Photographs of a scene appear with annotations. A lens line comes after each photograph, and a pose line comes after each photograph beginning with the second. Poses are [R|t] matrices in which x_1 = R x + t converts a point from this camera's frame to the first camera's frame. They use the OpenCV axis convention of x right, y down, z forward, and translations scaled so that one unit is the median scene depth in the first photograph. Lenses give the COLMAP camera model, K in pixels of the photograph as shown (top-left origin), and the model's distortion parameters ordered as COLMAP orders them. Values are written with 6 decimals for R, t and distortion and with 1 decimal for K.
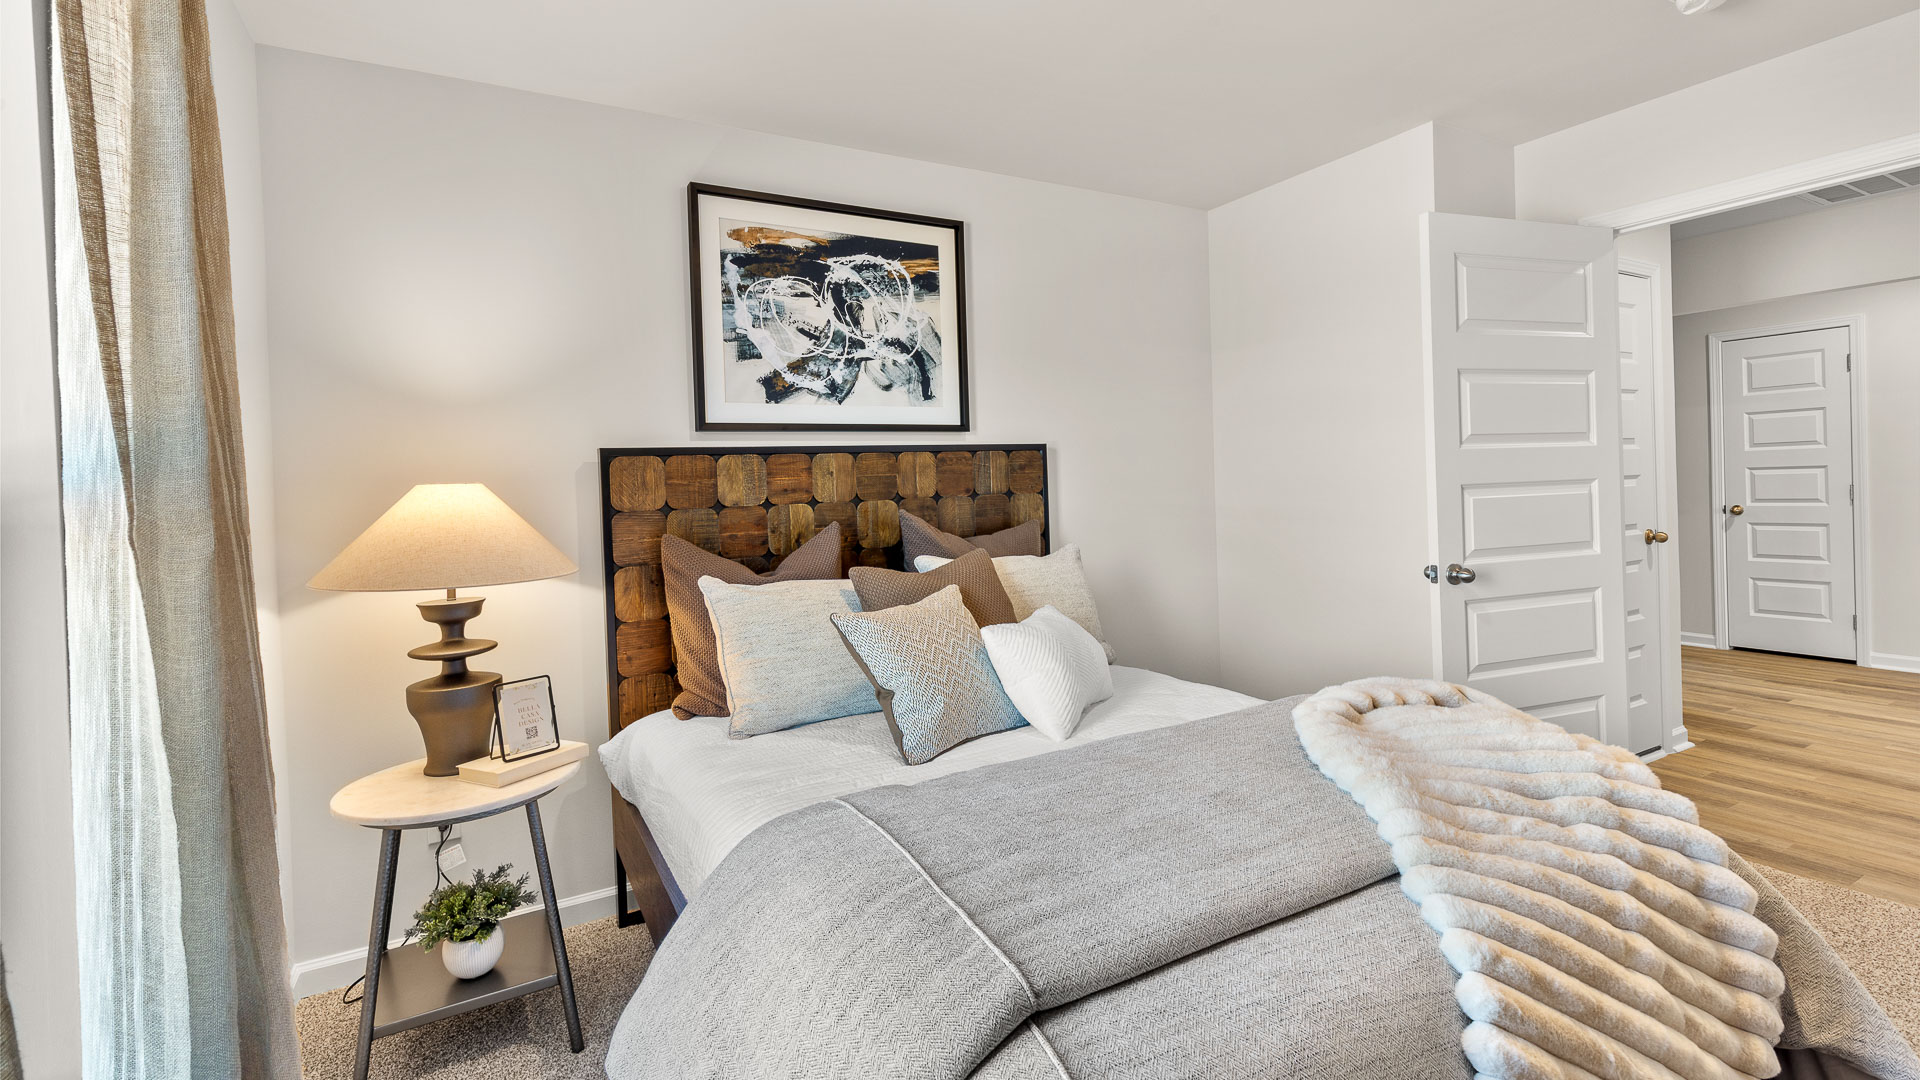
lens RADIAL K [[848.7, 0, 966.0], [0, 848.7, 490.4], [0, 0, 1]] dist [0.002714, 0.000253]
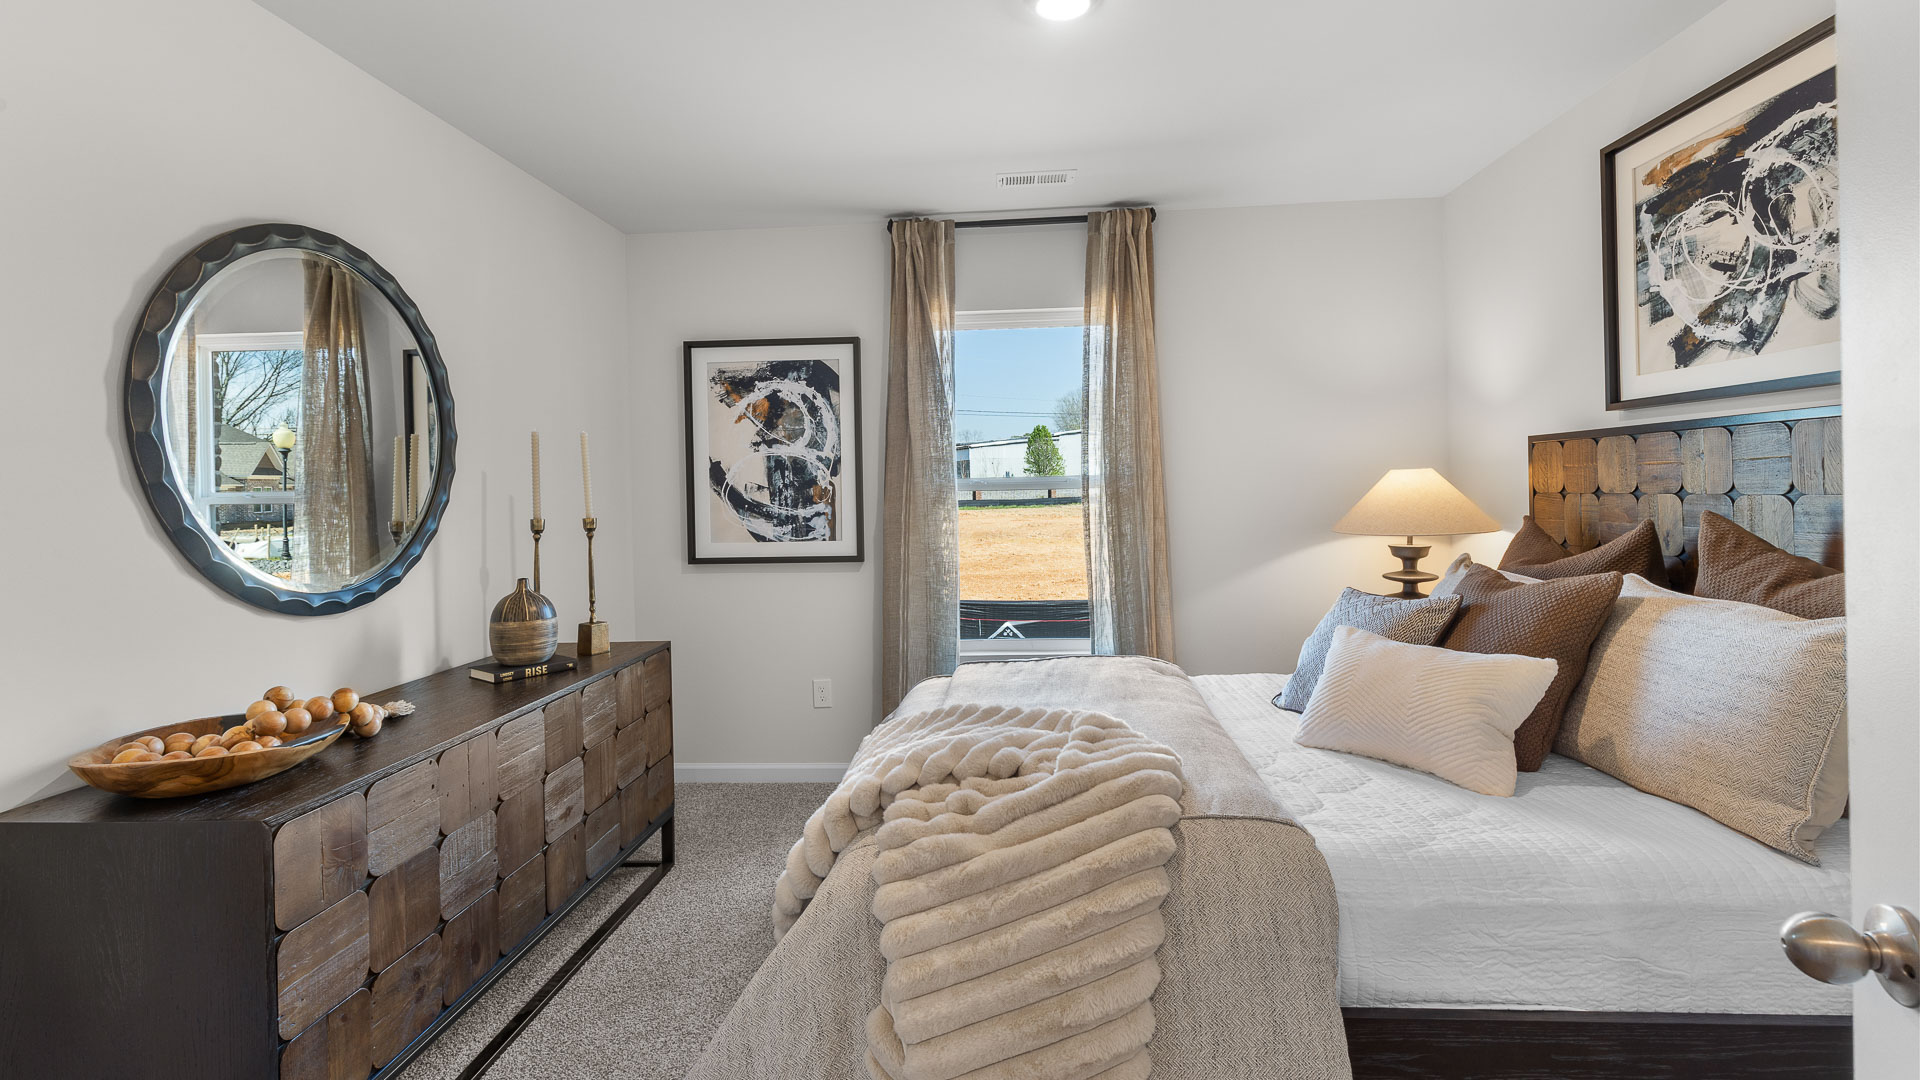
lens RADIAL K [[848.7, 0, 966.0], [0, 848.7, 490.4], [0, 0, 1]] dist [0.002714, 0.000253]
pose [[-0.546299, 0.048678, -0.836175, 0.813040], [0.032902, 0.998786, 0.036649, -0.037457], [0.836944, -0.007491, -0.547238, 0.854625]]
